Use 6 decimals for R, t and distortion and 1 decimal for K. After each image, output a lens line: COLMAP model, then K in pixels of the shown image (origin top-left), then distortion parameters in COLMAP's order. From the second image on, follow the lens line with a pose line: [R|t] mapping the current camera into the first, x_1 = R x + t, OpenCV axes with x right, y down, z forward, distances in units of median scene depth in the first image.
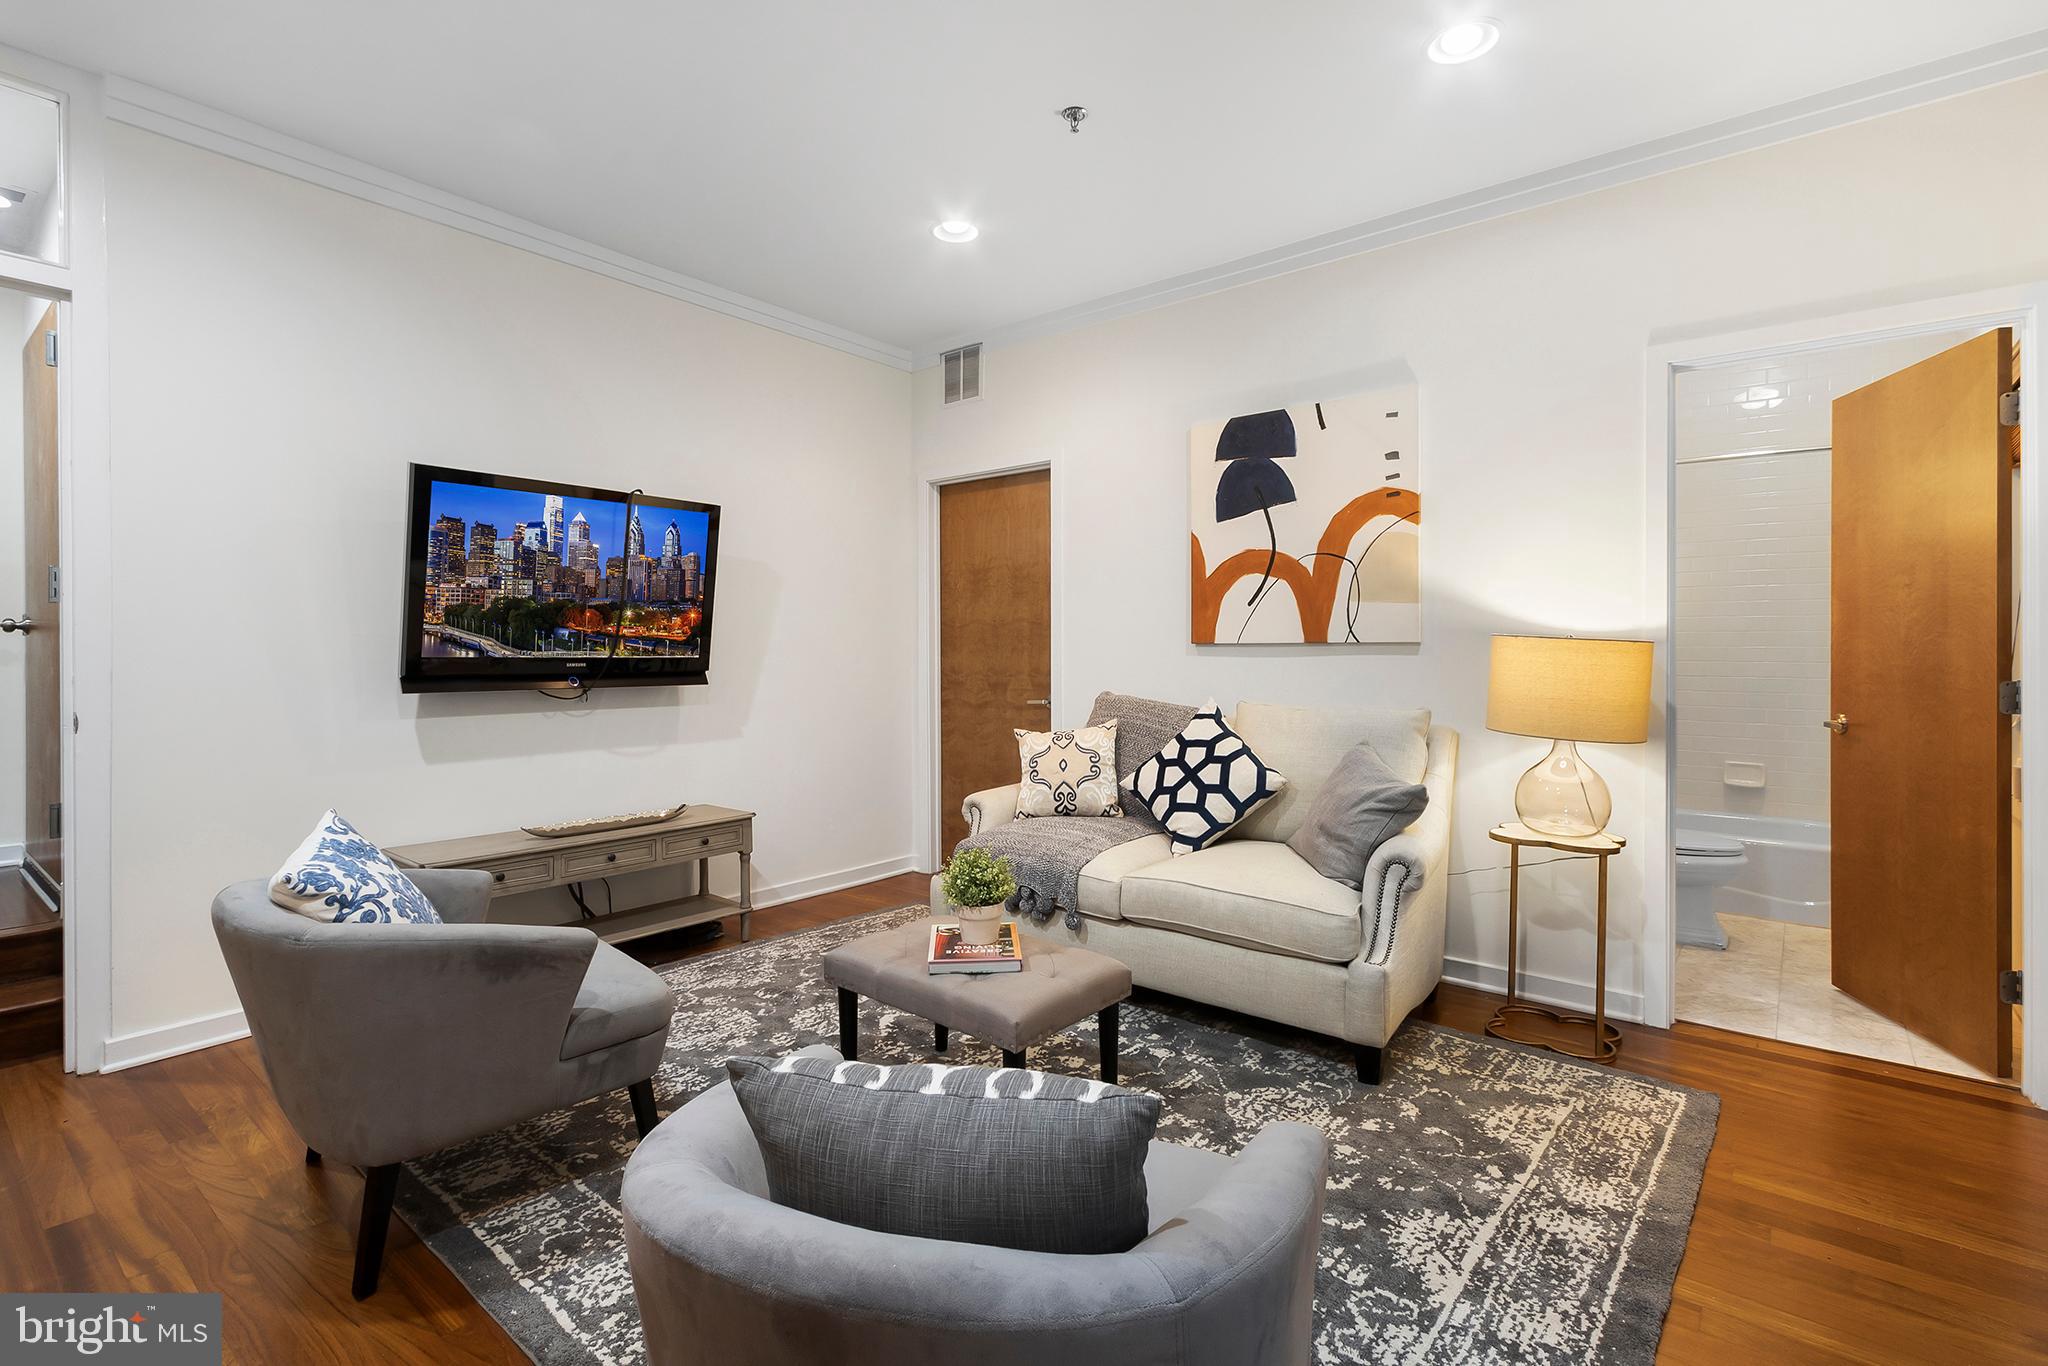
lens RADIAL K [[955.9, 0, 1011.9], [0, 955.9, 674.2], [0, 0, 1]] dist [0.006220, -0.004753]
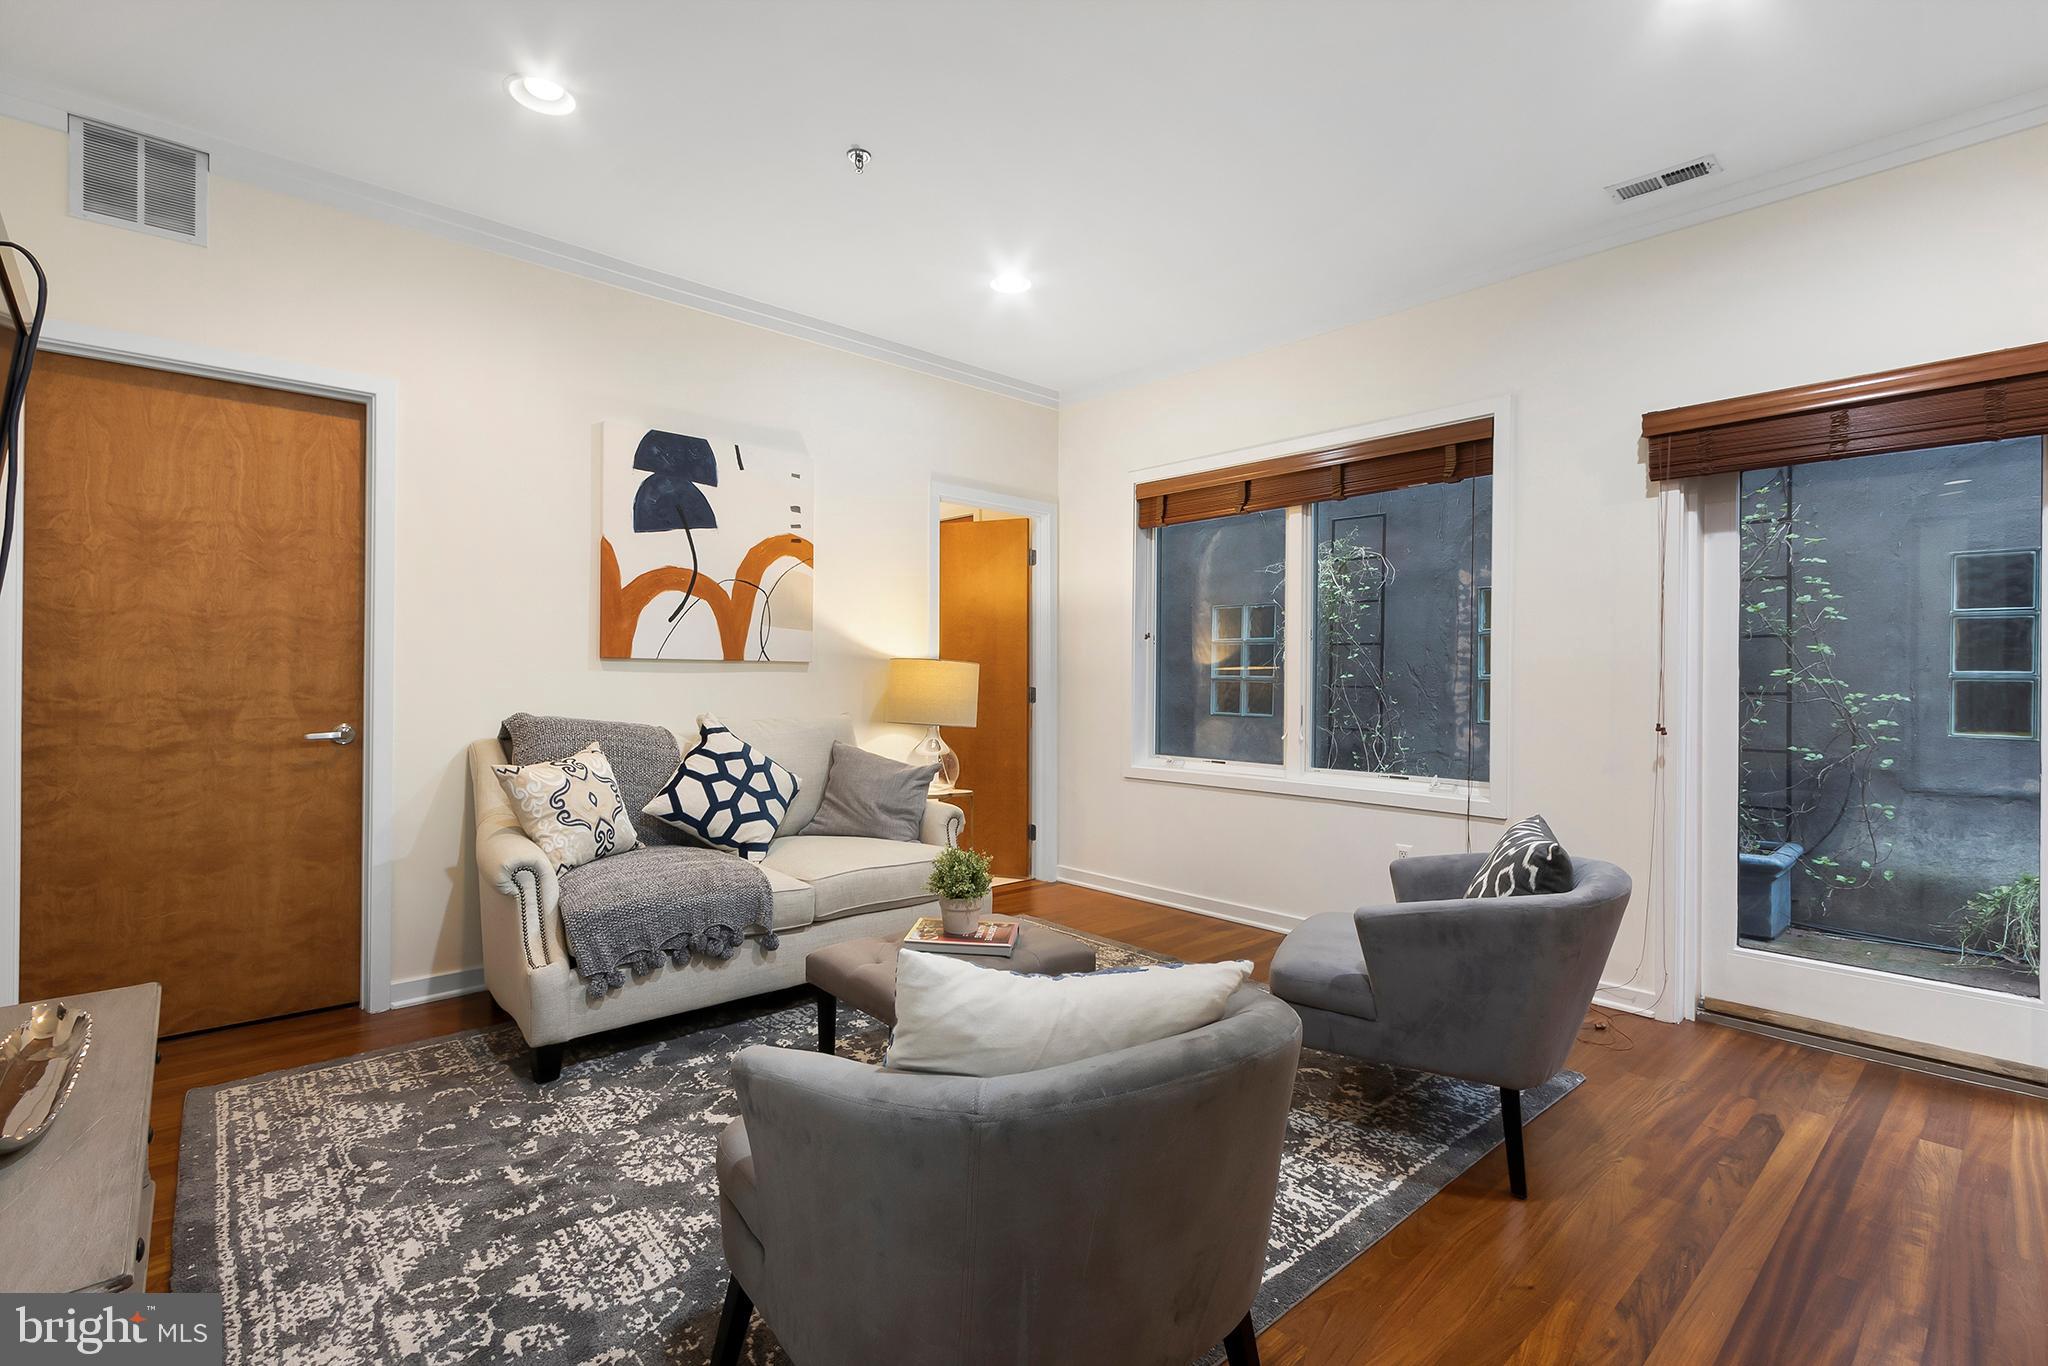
lens RADIAL K [[955.9, 0, 1013.7], [0, 955.9, 689.6], [0, 0, 1]] dist [0.006220, -0.004753]
pose [[0.131691, -0.007486, 0.991263, -0.734111], [0.016432, 0.999851, 0.005367, 0.000706], [-0.991155, 0.015582, 0.131794, 0.529701]]
